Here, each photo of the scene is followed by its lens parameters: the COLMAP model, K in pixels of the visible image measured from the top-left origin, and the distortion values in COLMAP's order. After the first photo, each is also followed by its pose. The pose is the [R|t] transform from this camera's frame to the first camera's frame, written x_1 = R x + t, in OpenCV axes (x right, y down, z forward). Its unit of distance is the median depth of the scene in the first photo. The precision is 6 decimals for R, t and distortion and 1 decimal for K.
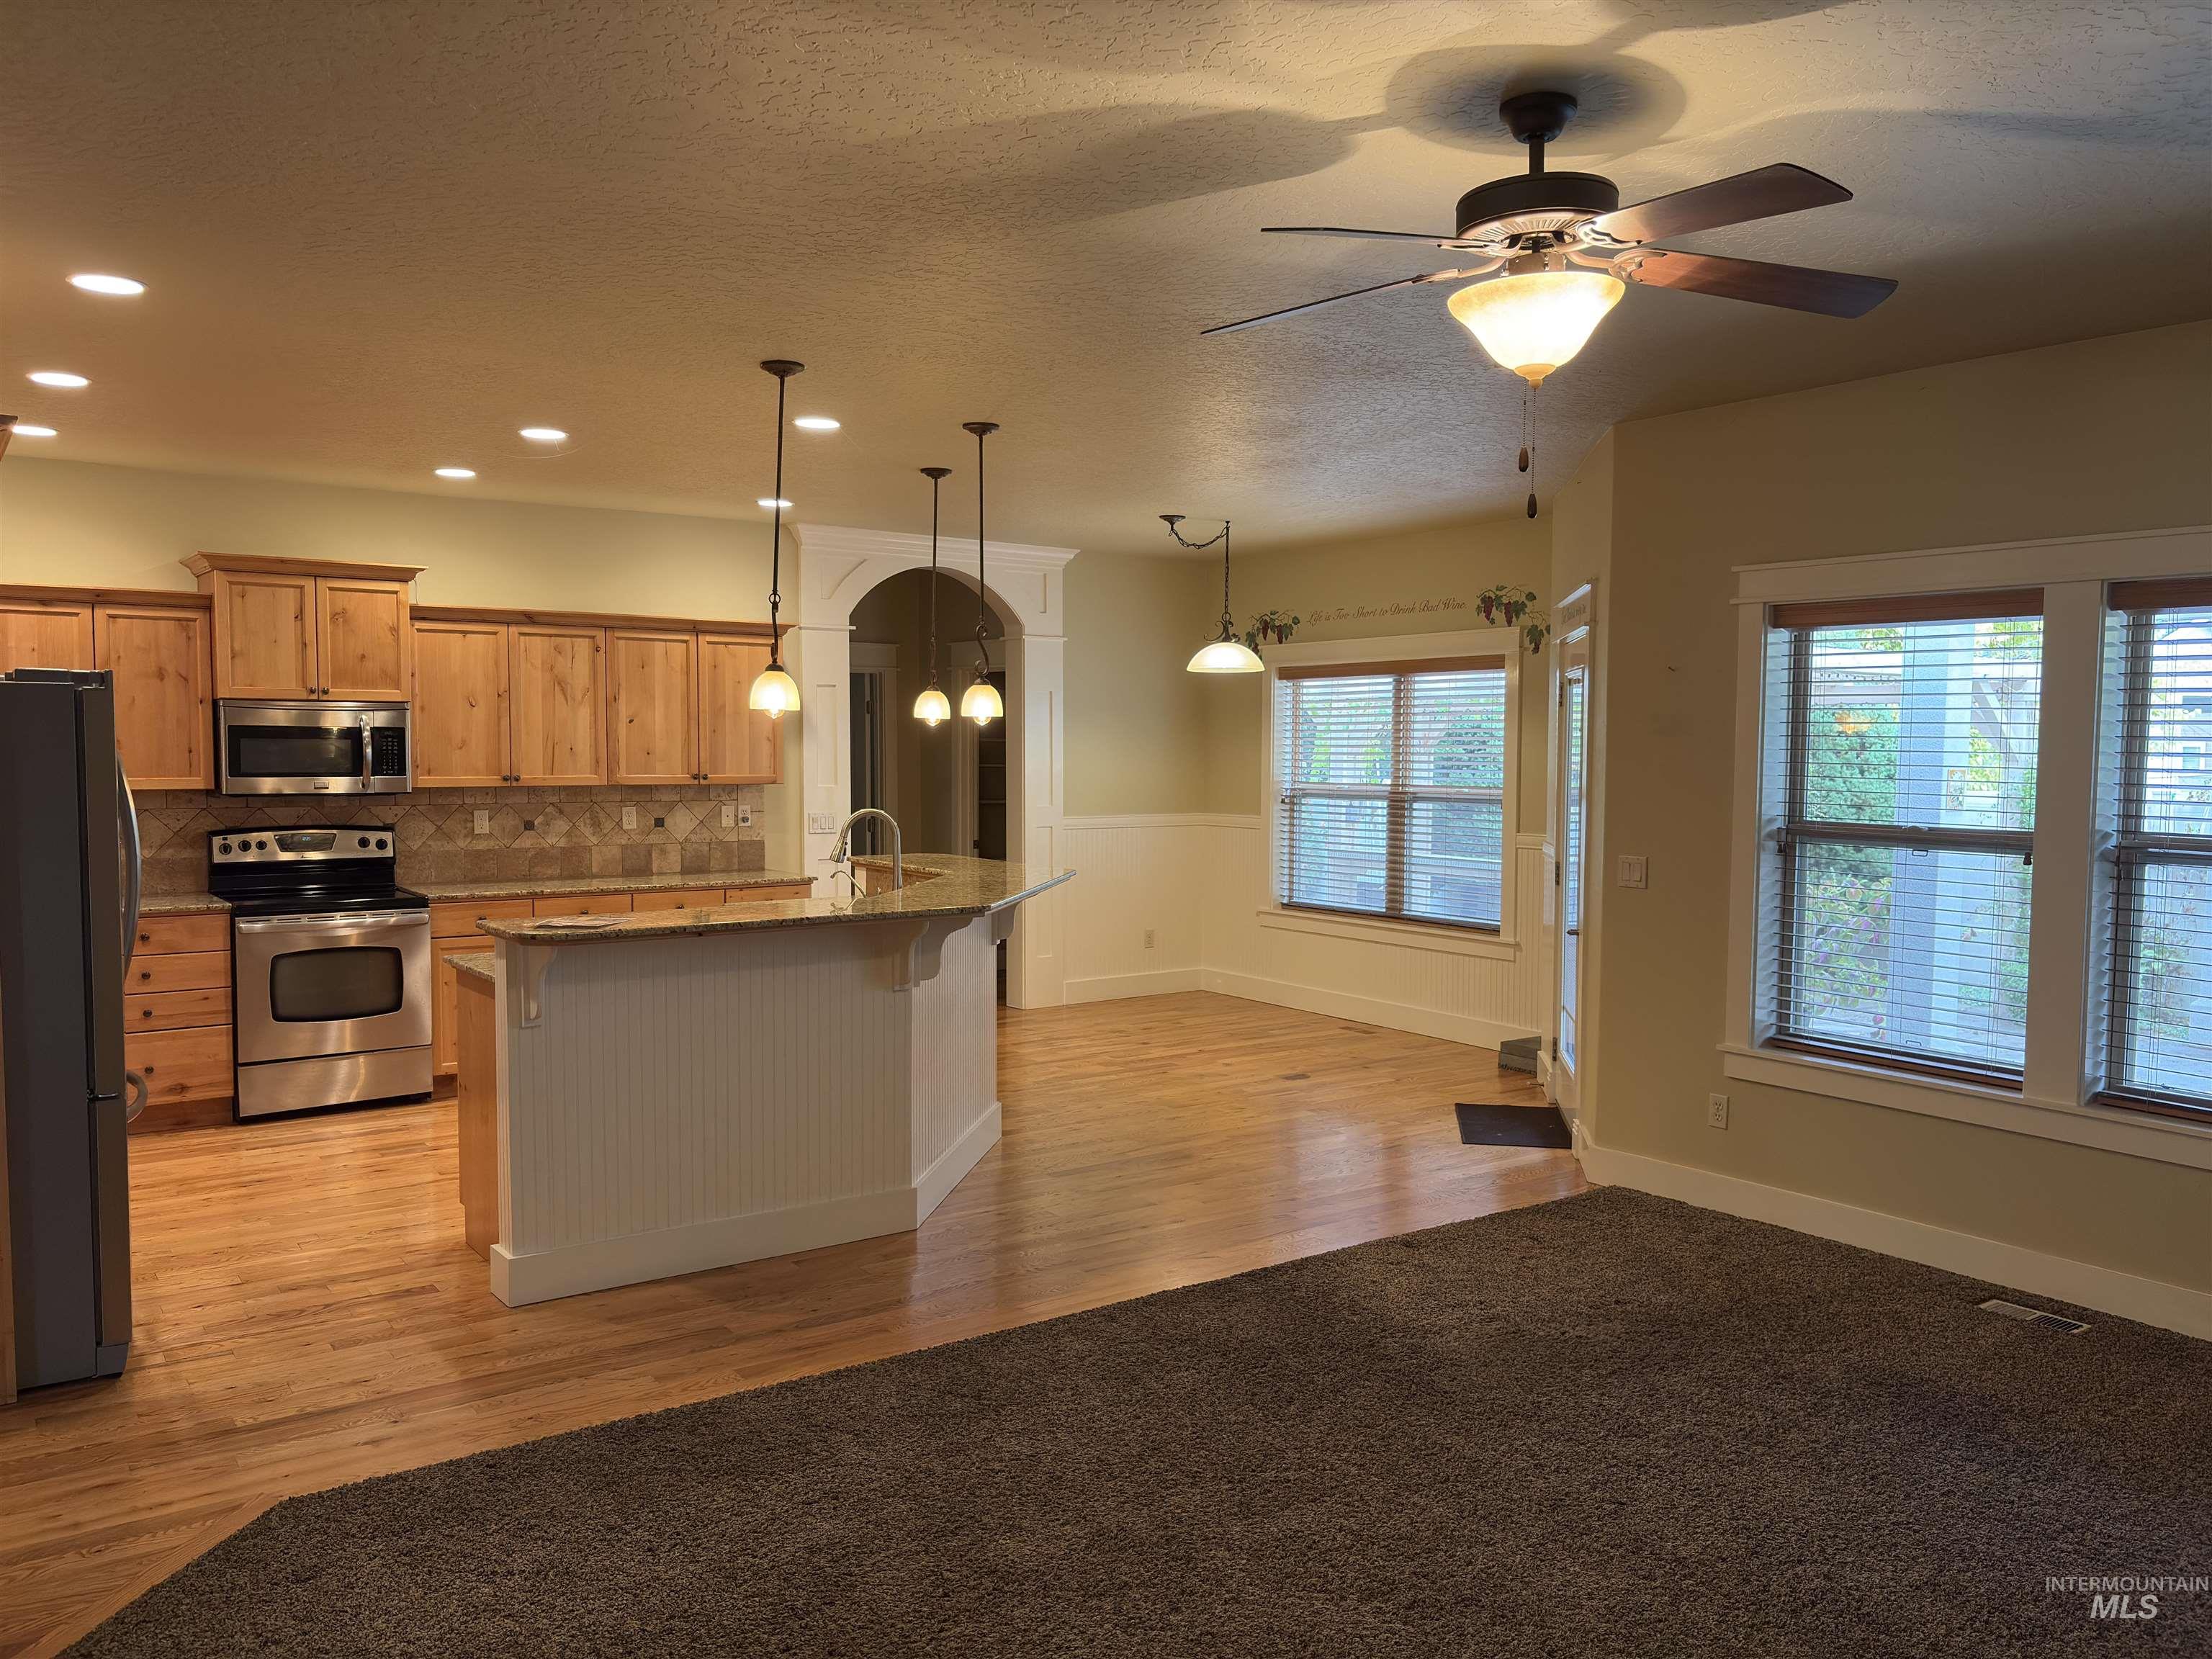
lens RADIAL K [[1668.6, 0, 1062.2], [0, 1668.6, 837.6], [0, 0, 1]] dist [0.027536, -0.038916]
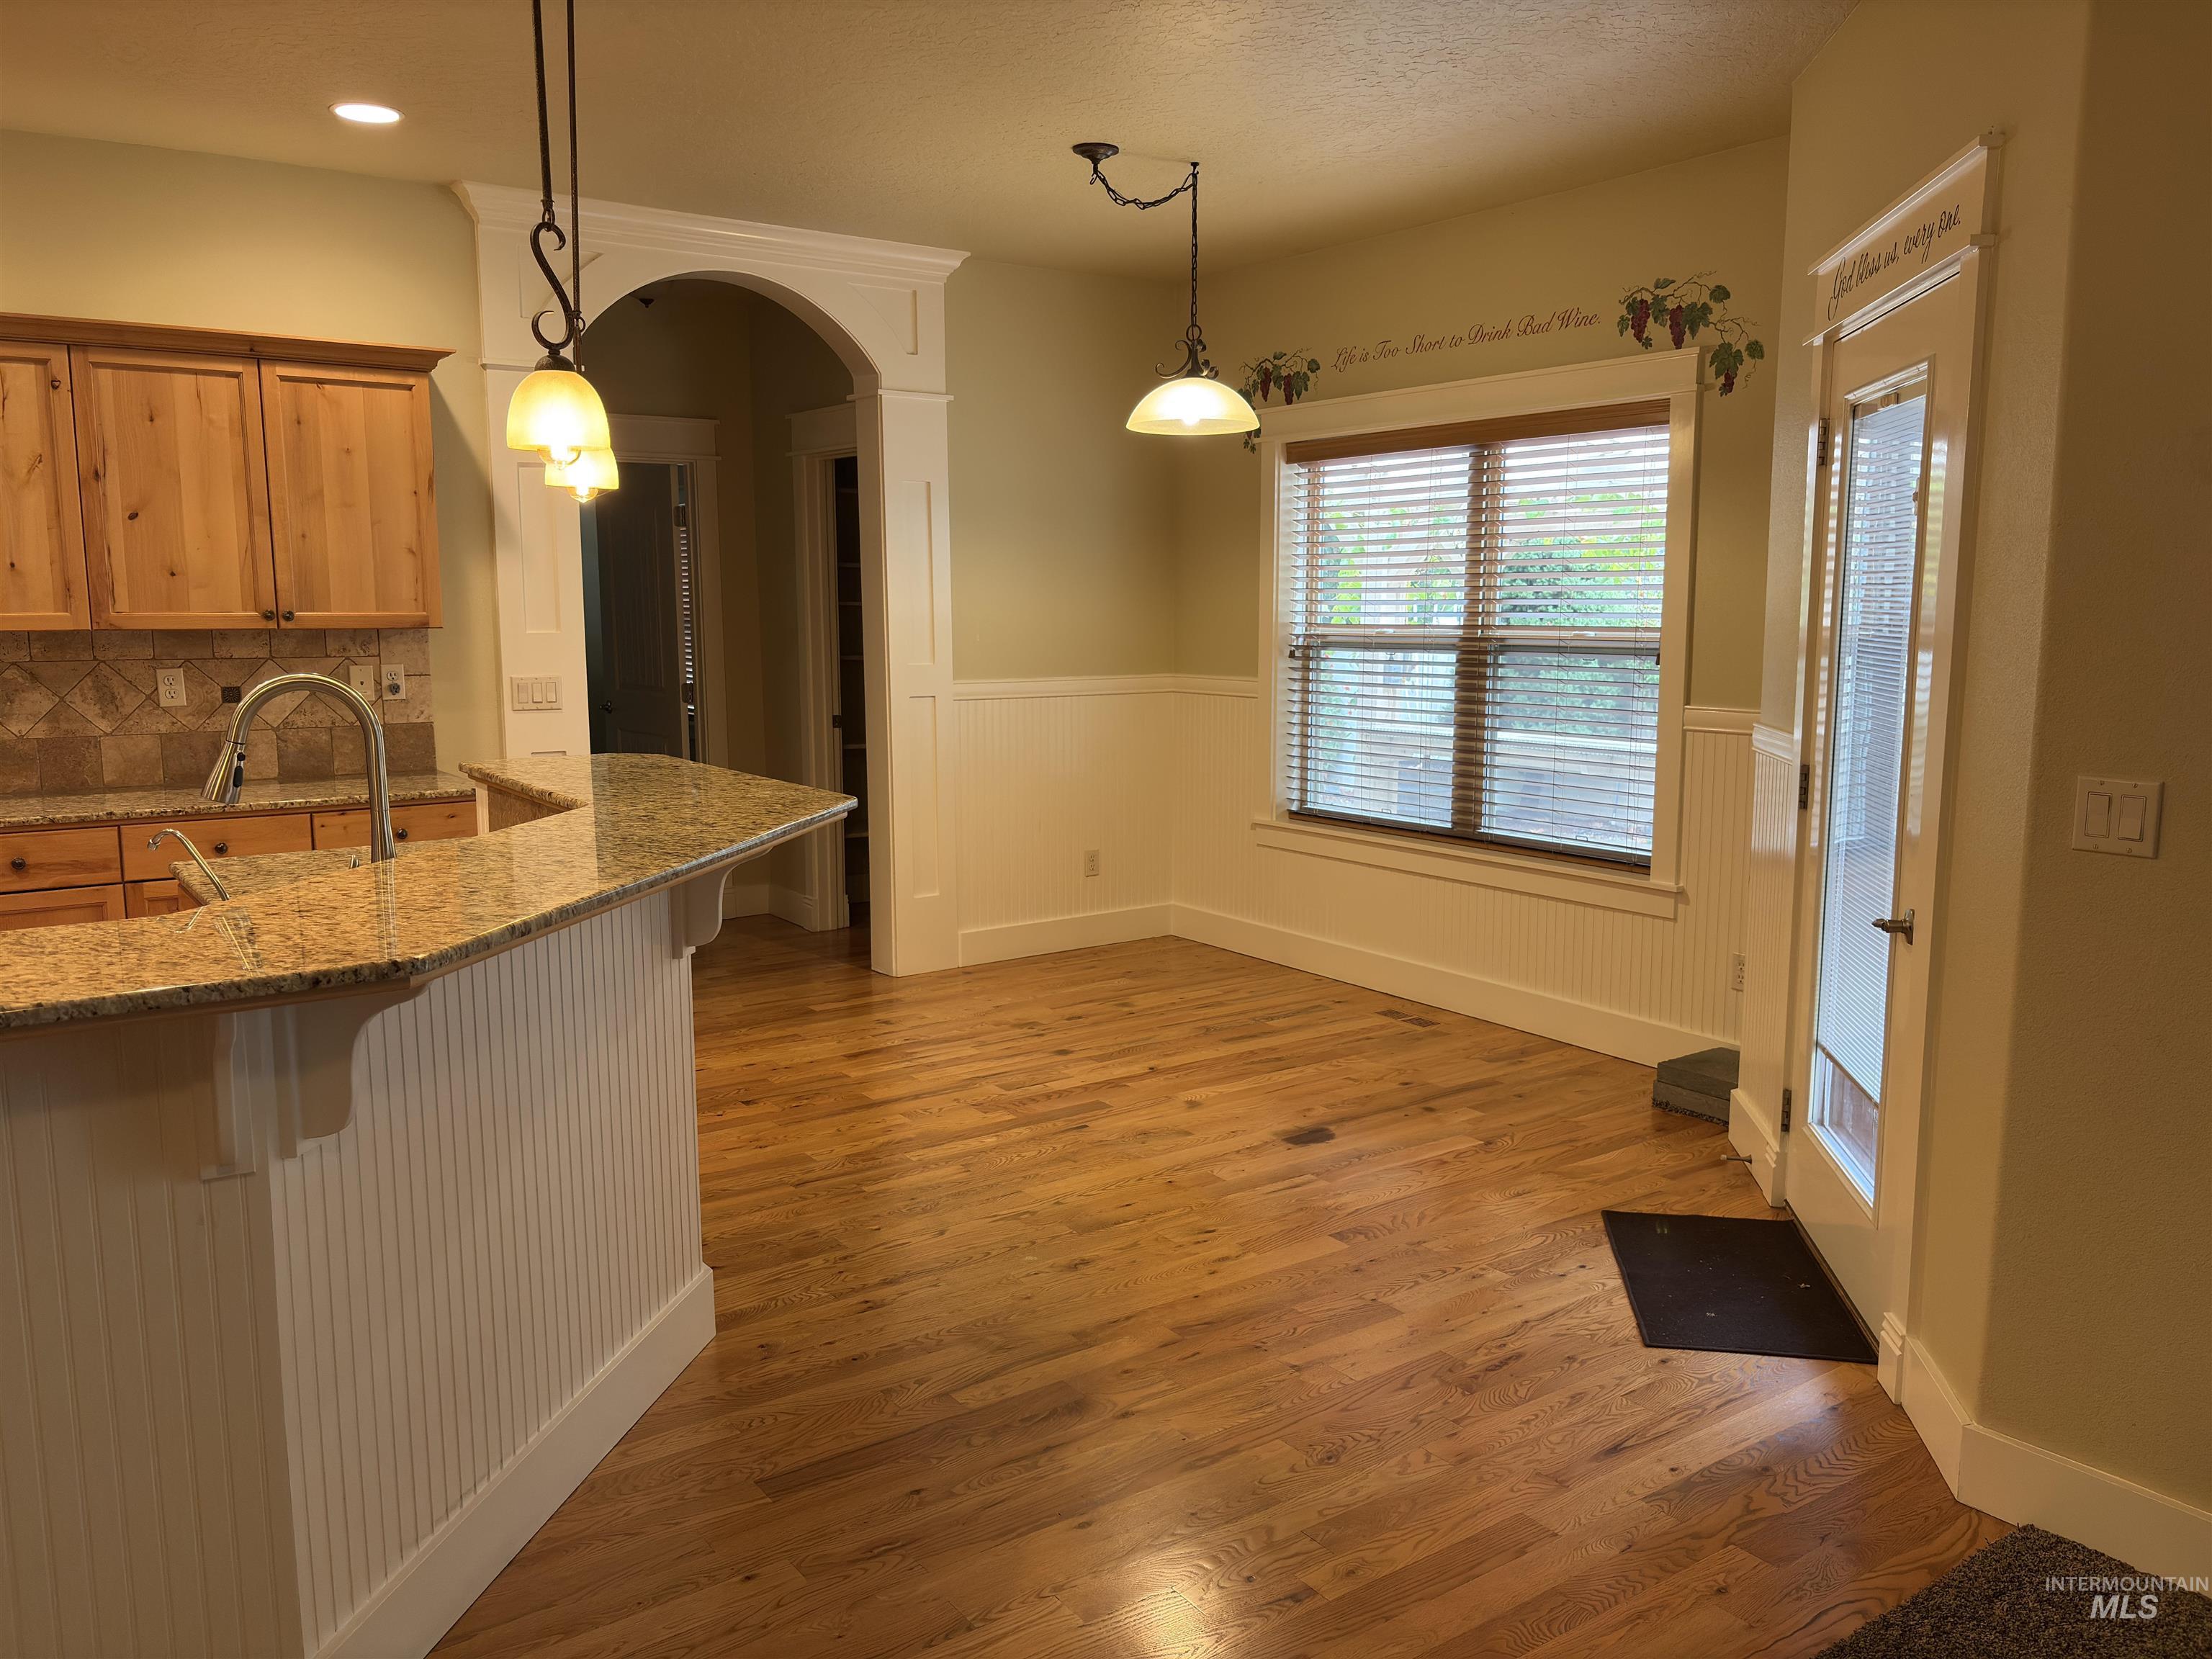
lens RADIAL K [[1668.6, 0, 1100.5], [0, 1668.6, 833.6], [0, 0, 1]] dist [0.027536, -0.038916]
pose [[0.999891, -0.006810, 0.013128, 0.056324], [0.005699, 0.996539, 0.082928, -0.007562], [-0.013648, -0.082844, 0.996469, 0.401582]]
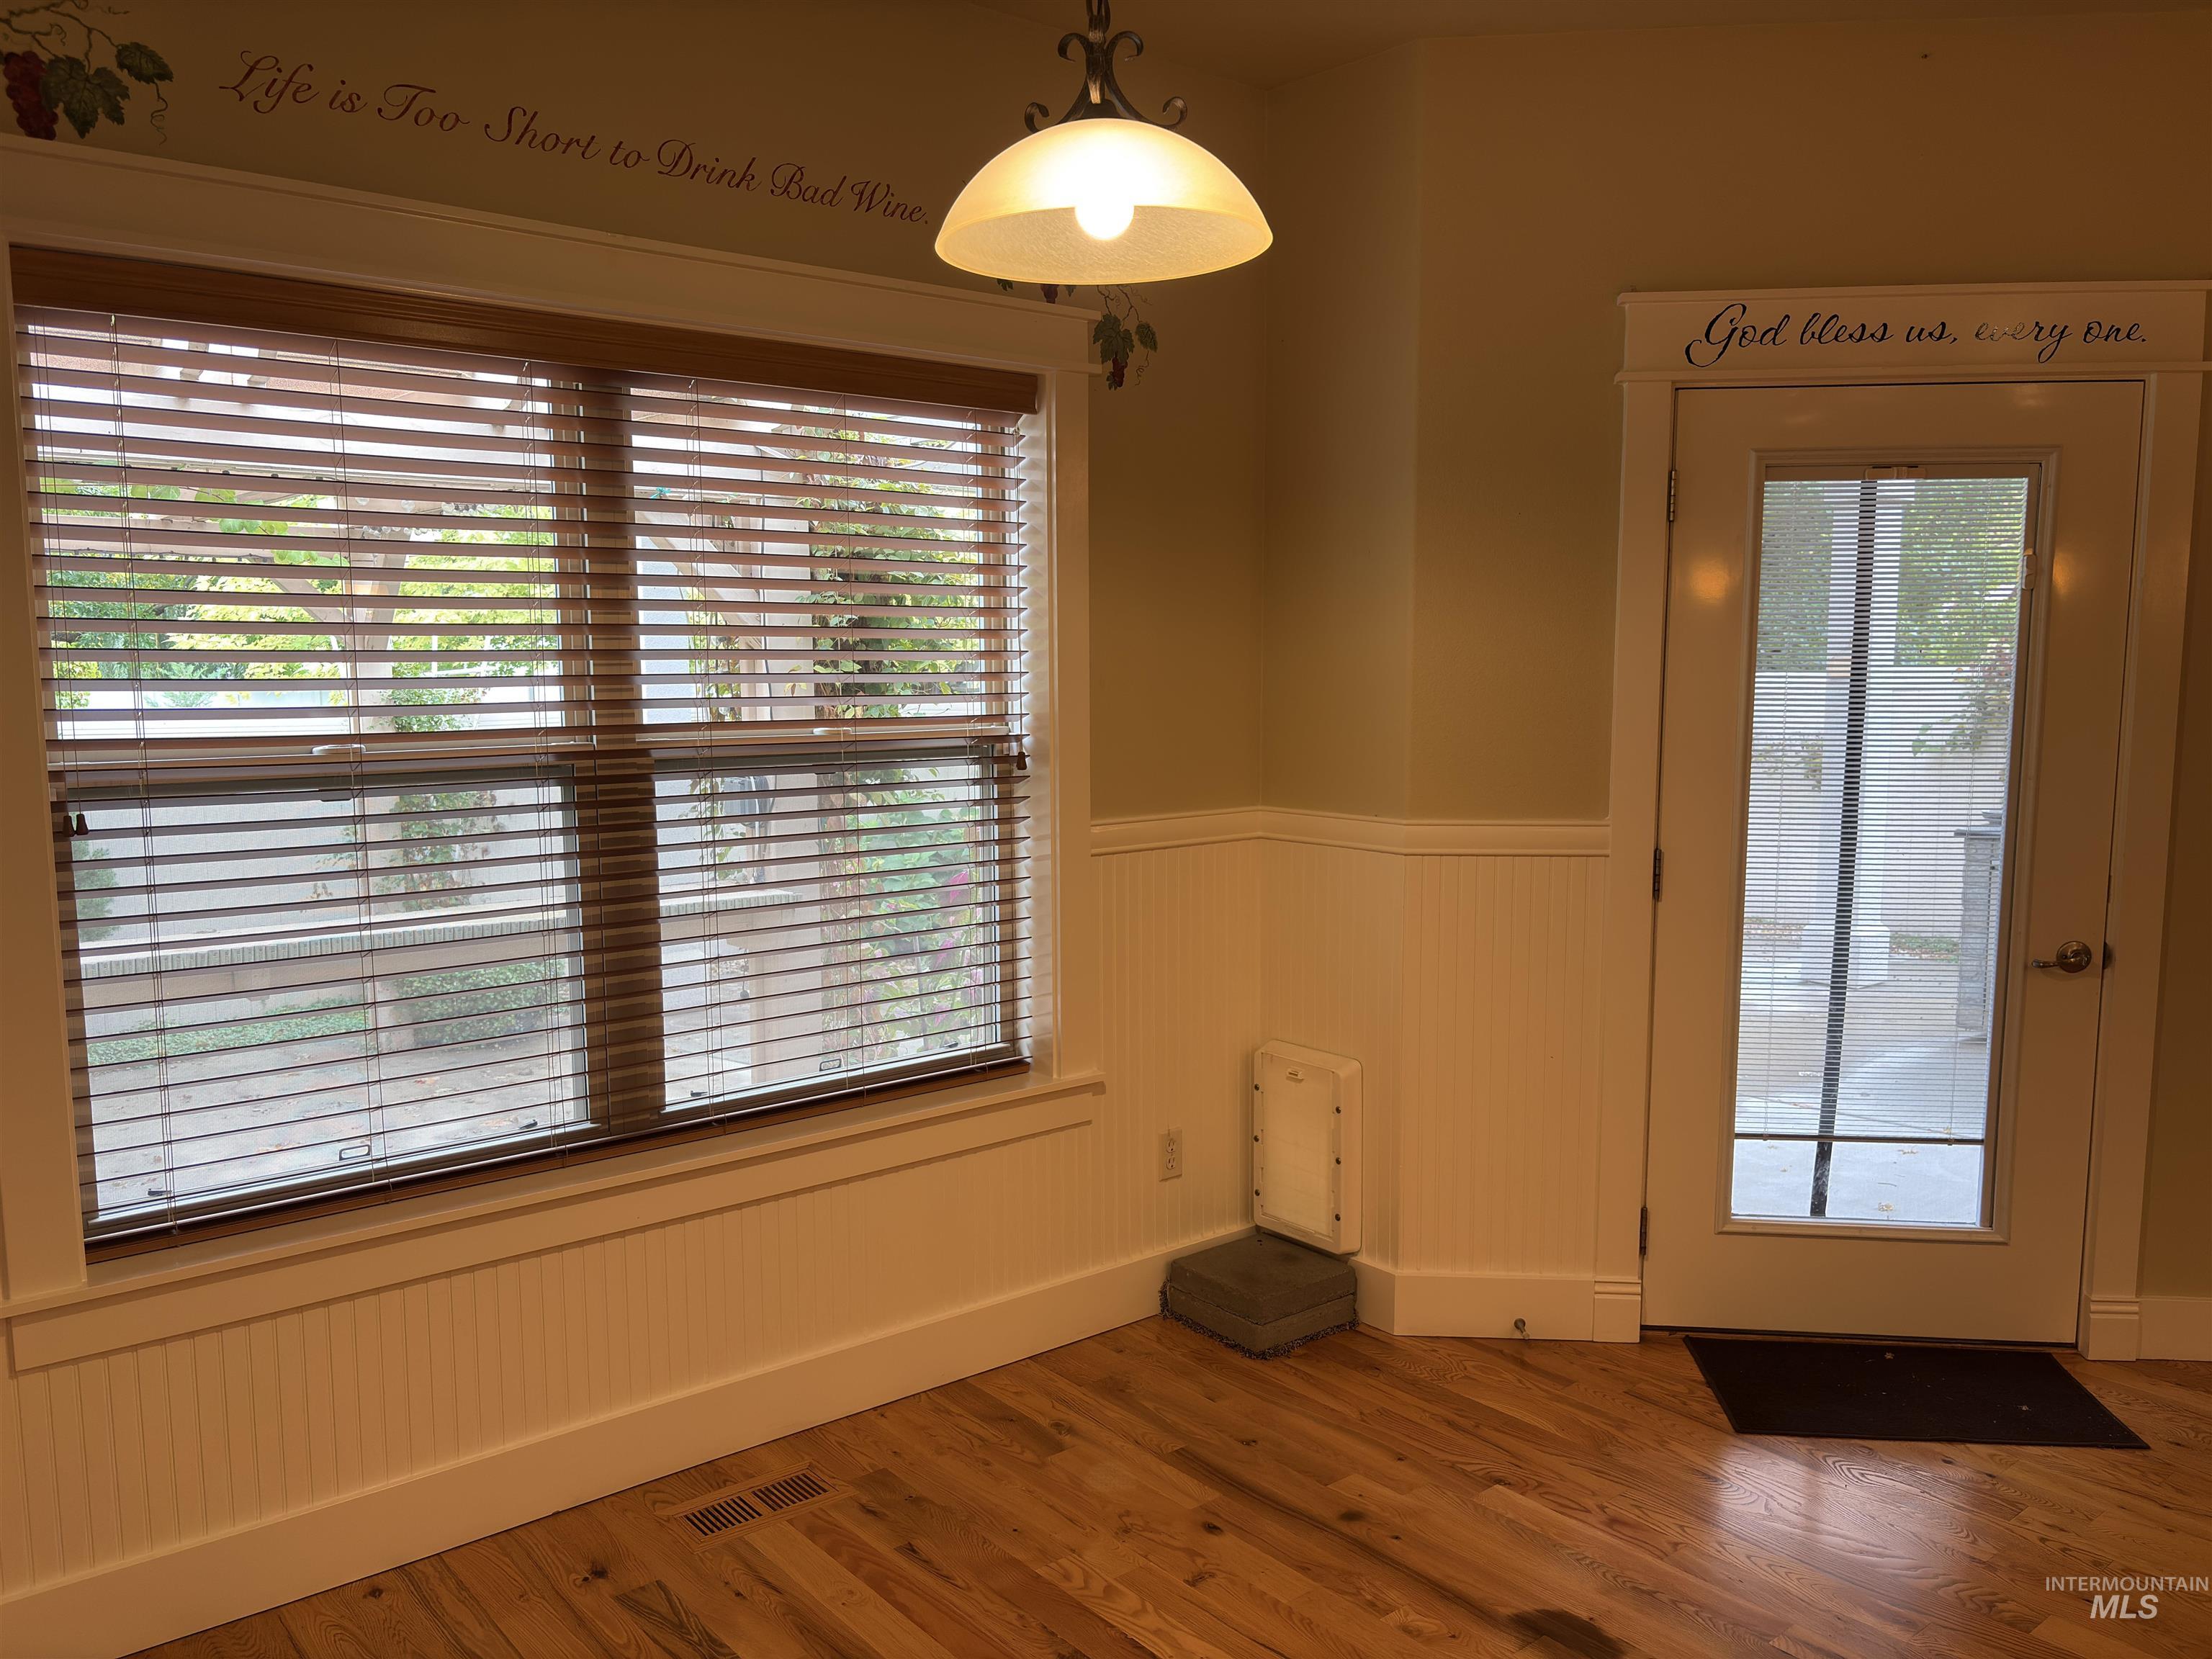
lens RADIAL K [[1668.6, 0, 1049.8], [0, 1668.6, 863.0], [0, 0, 1]] dist [0.027536, -0.038916]
pose [[-0.078208, -0.109076, 0.990952, -0.136382], [0.071974, 0.990785, 0.114738, -0.039604], [-0.994336, 0.080296, -0.069637, 1.015682]]
